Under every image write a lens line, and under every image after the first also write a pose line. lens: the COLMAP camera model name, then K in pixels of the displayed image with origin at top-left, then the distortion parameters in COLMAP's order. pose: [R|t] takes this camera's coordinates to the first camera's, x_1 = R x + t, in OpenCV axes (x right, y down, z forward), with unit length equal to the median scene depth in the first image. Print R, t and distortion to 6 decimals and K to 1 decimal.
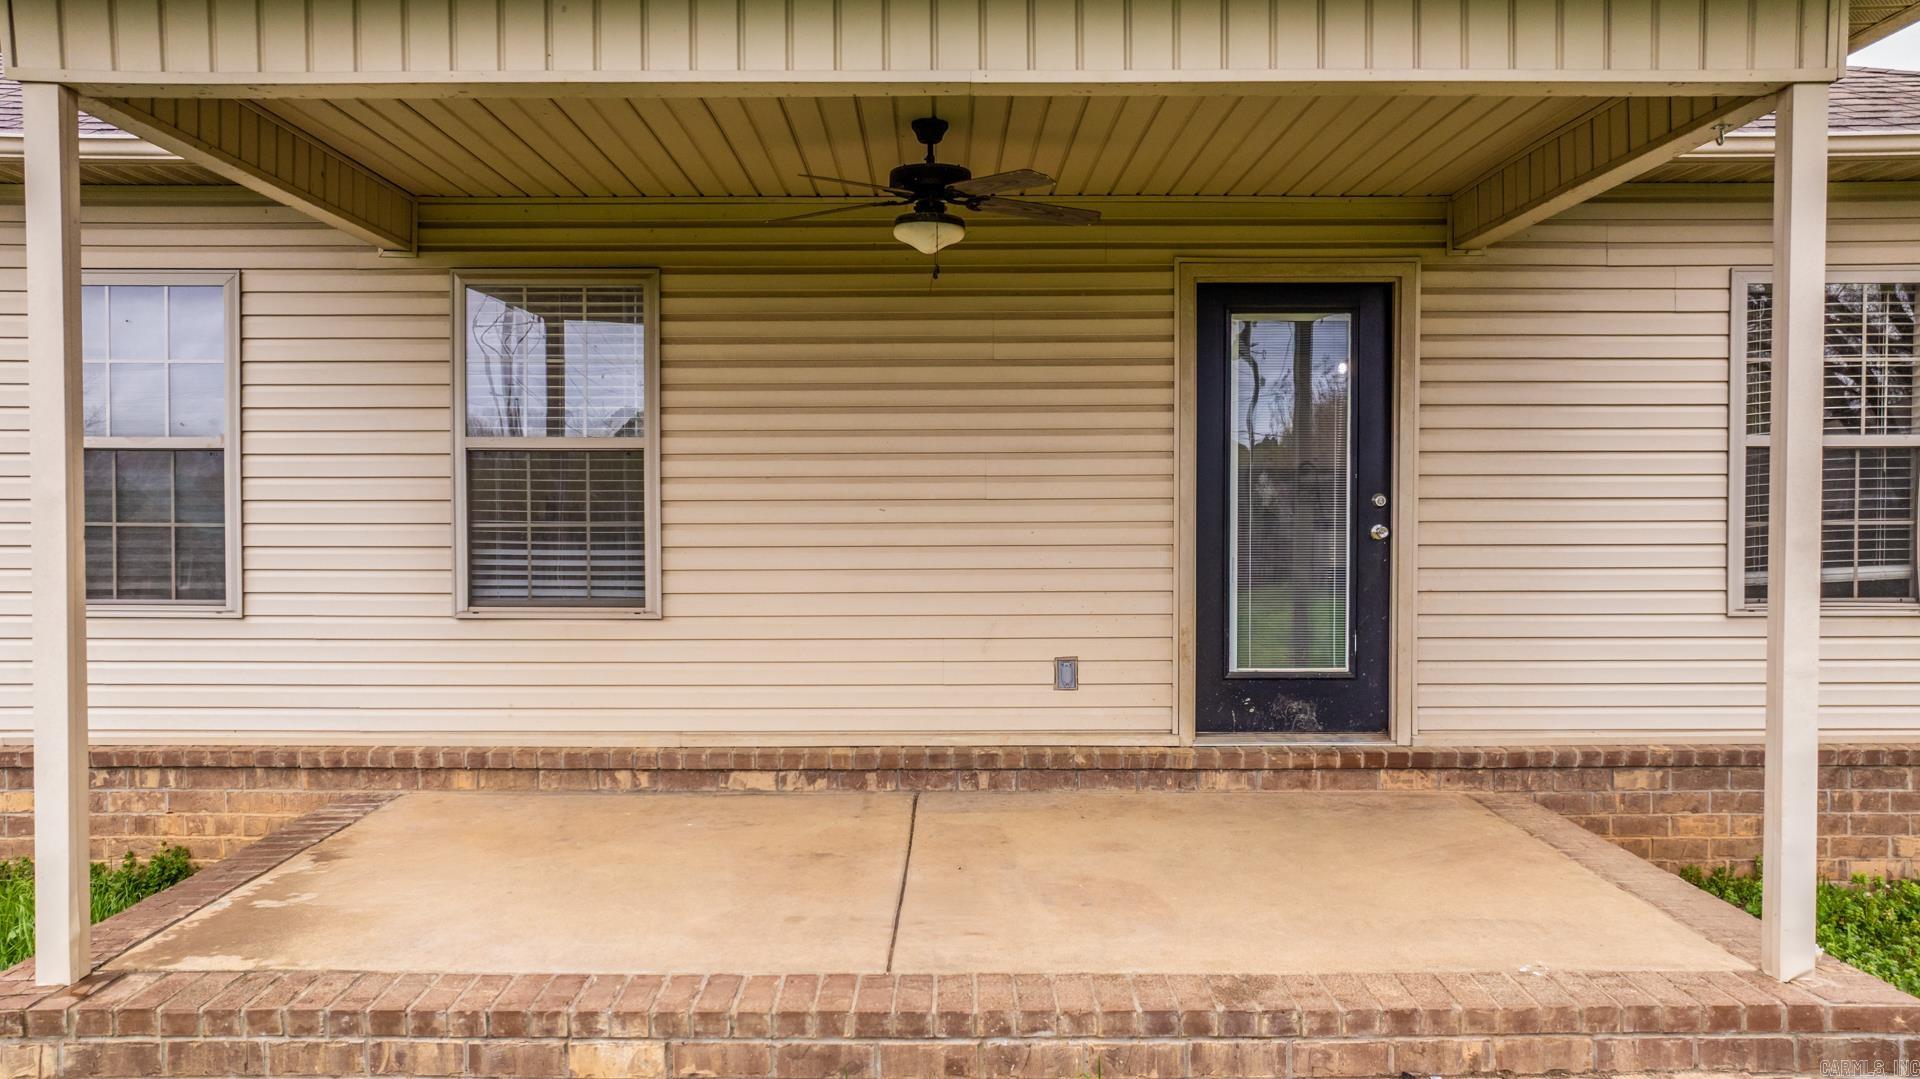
lens RADIAL K [[1393.3, 0, 911.6], [0, 1393.3, 537.9], [0, 0, 1]] dist [-0.017667, -0.003777]
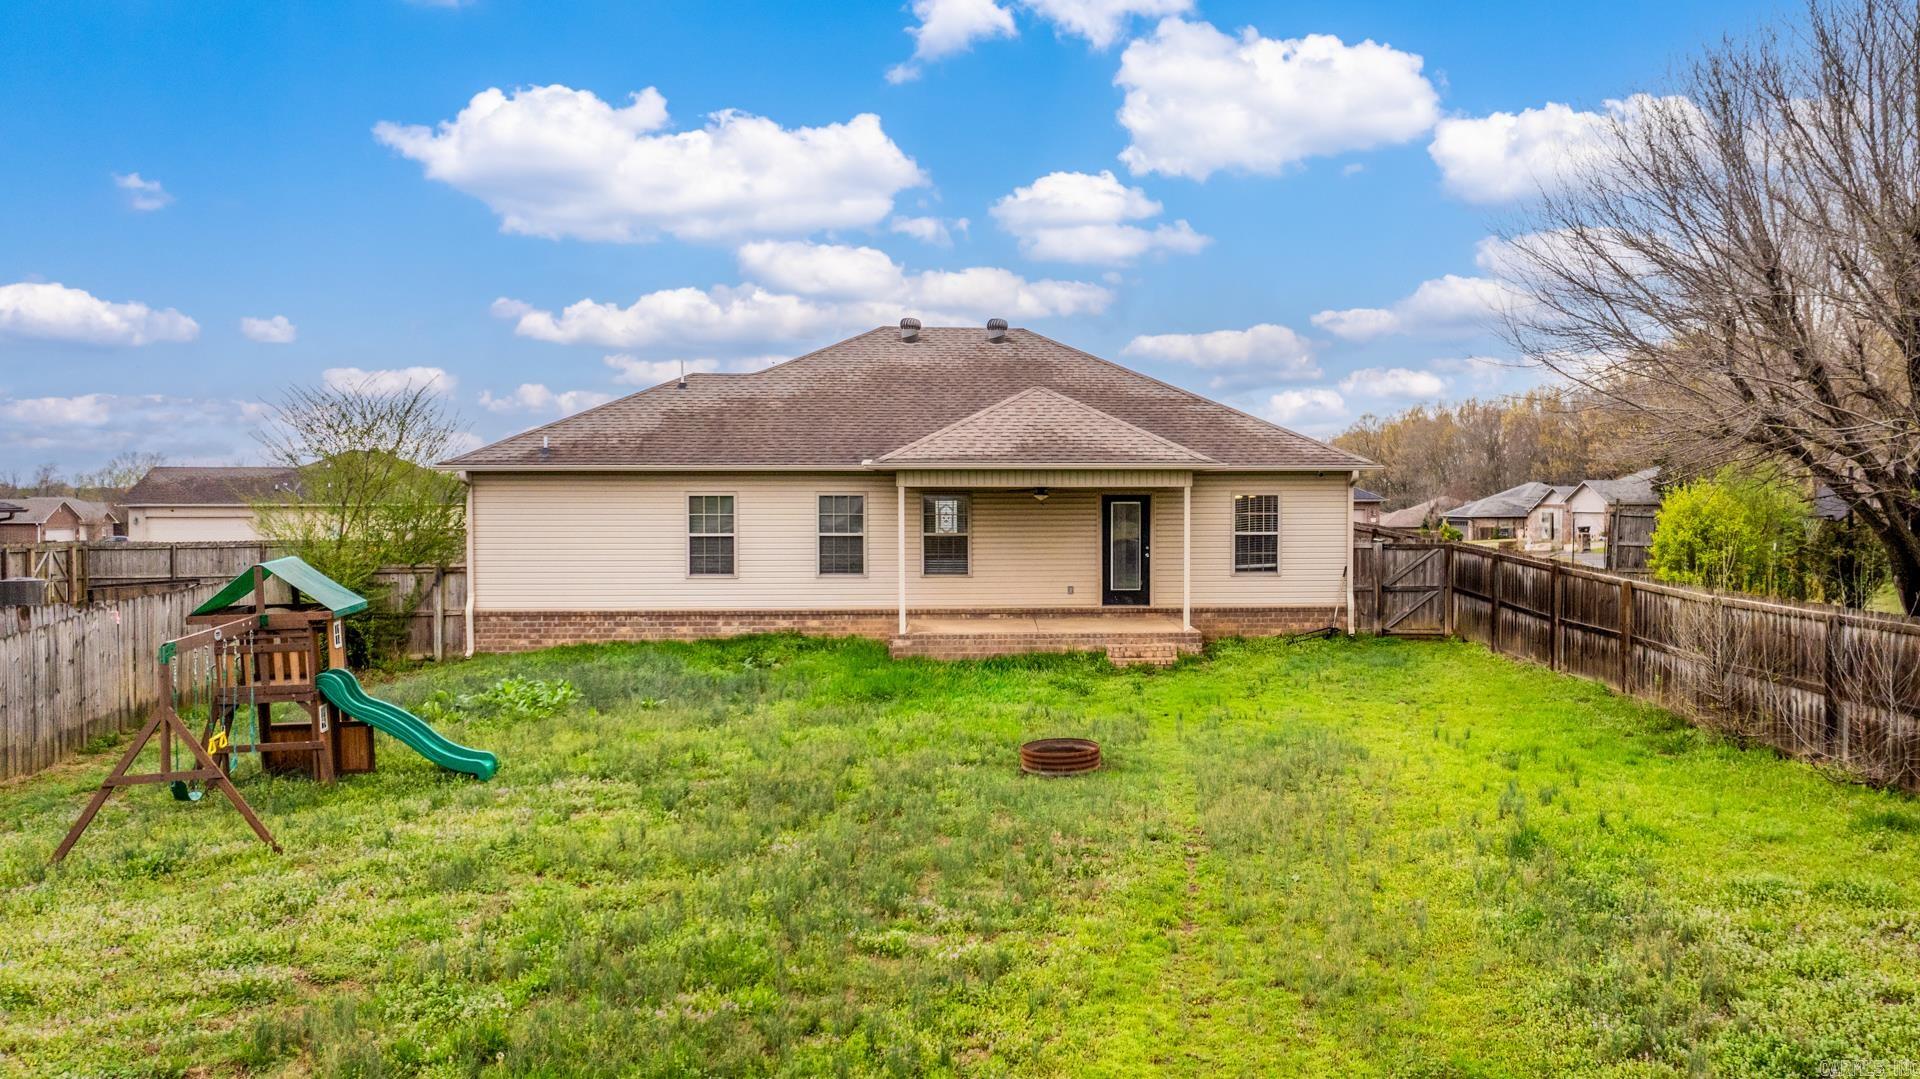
lens RADIAL K [[1356.1, 0, 952.9], [0, 1356.1, 545.7], [0, 0, 1]] dist [-0.003759, -0.003074]
pose [[0.999993, -0.003331, 0.001432, -0.242879], [0.003315, 0.999936, 0.010823, -0.079514], [-0.001468, -0.010819, 0.999940, -3.009652]]
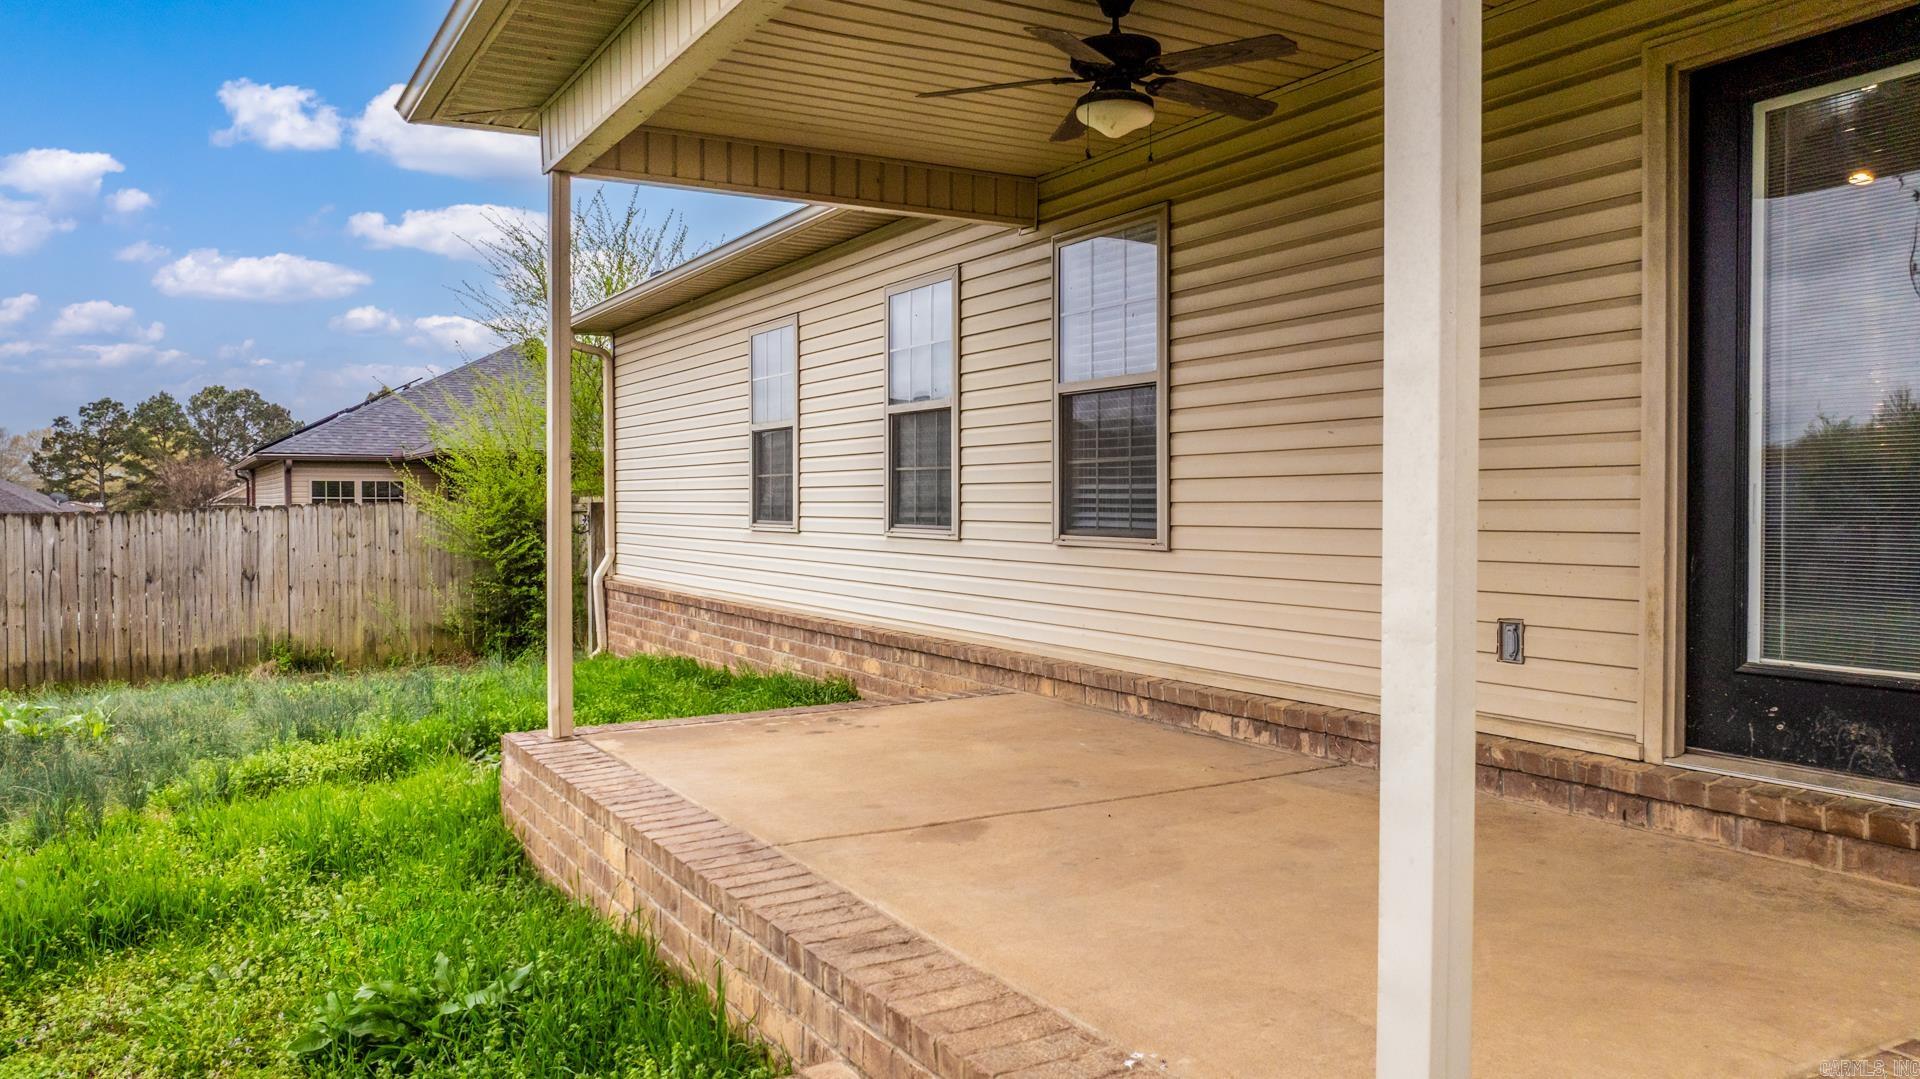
lens RADIAL K [[1356.1, 0, 952.9], [0, 1356.1, 545.7], [0, 0, 1]] dist [-0.003759, -0.003074]
pose [[0.511045, 0.028744, -0.859073, 0.583561], [-0.018784, 0.999575, 0.022271, 0.035590], [0.859349, 0.004755, 0.511368, 0.367842]]
